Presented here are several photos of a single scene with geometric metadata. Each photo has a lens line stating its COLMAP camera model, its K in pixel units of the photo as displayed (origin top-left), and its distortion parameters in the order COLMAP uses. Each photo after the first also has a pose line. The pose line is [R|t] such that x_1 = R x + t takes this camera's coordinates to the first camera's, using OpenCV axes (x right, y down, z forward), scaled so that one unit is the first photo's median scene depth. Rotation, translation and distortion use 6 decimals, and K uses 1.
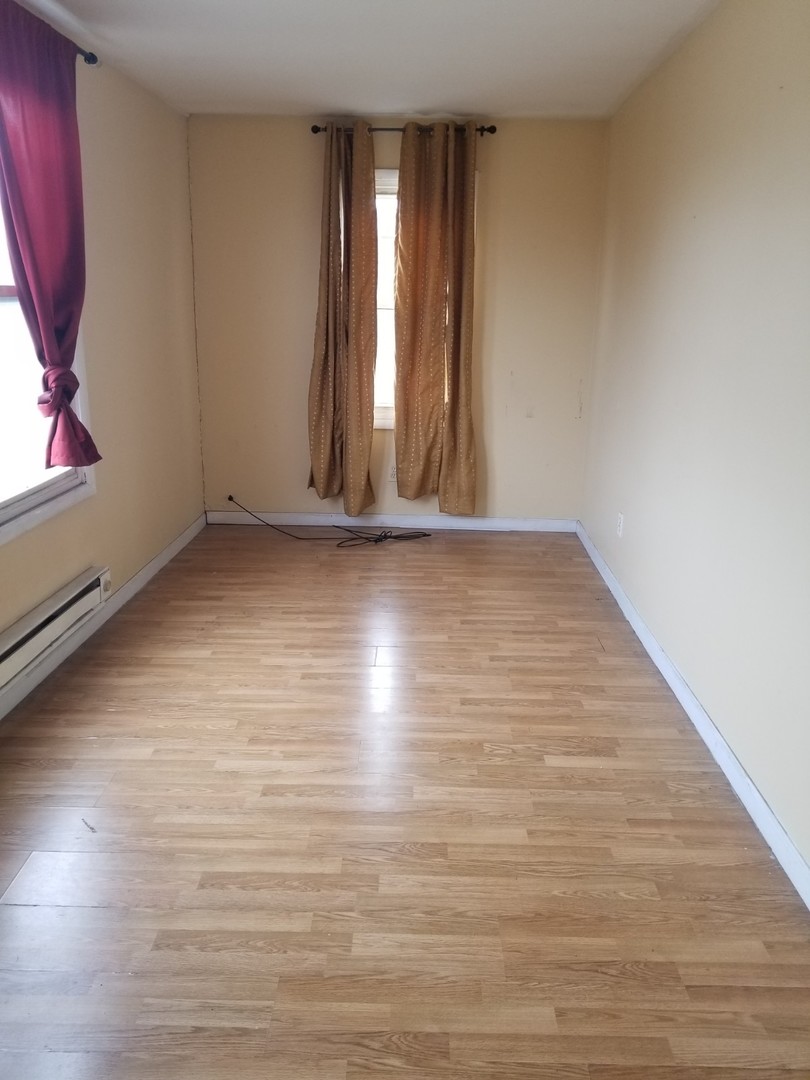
lens RADIAL K [[860.1, 0, 410.5], [0, 860.1, 512.3], [0, 0, 1]] dist [0.095843, -0.132239]
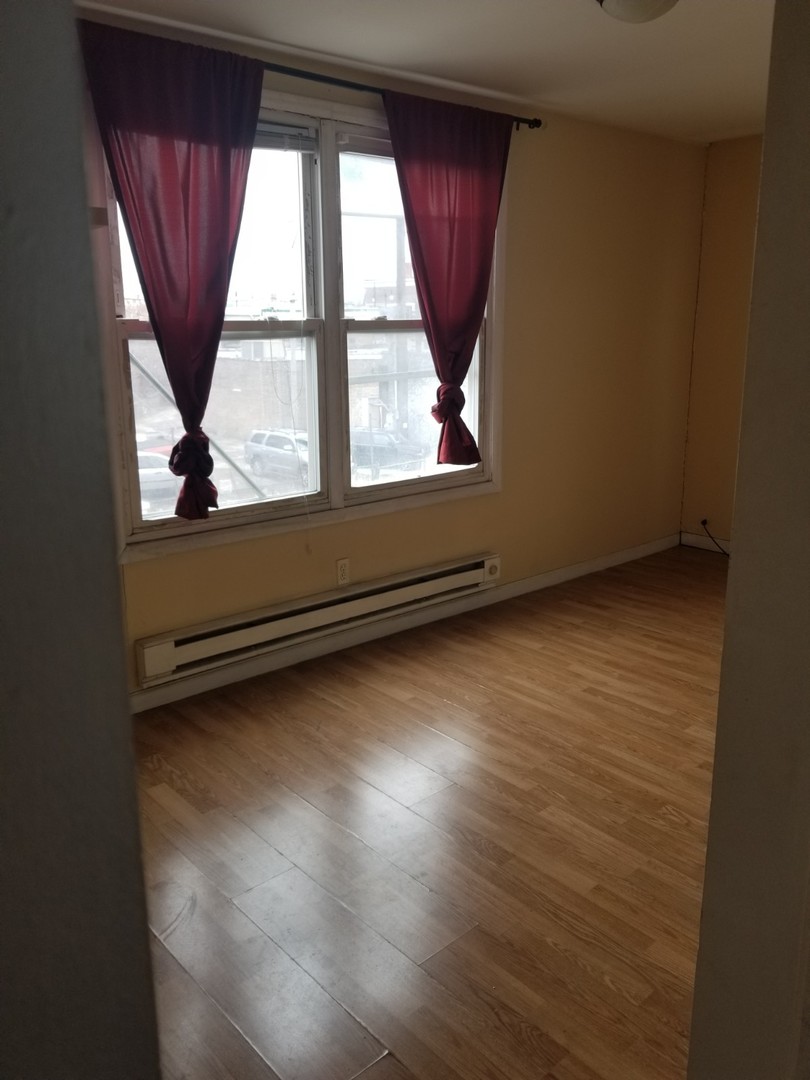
lens RADIAL K [[860.1, 0, 410.5], [0, 860.1, 512.3], [0, 0, 1]] dist [0.095843, -0.132239]
pose [[0.673268, 0.146971, -0.724645, 0.477078], [-0.163648, 0.985360, 0.047804, -0.034649], [0.721062, 0.086402, 0.687463, 0.127937]]
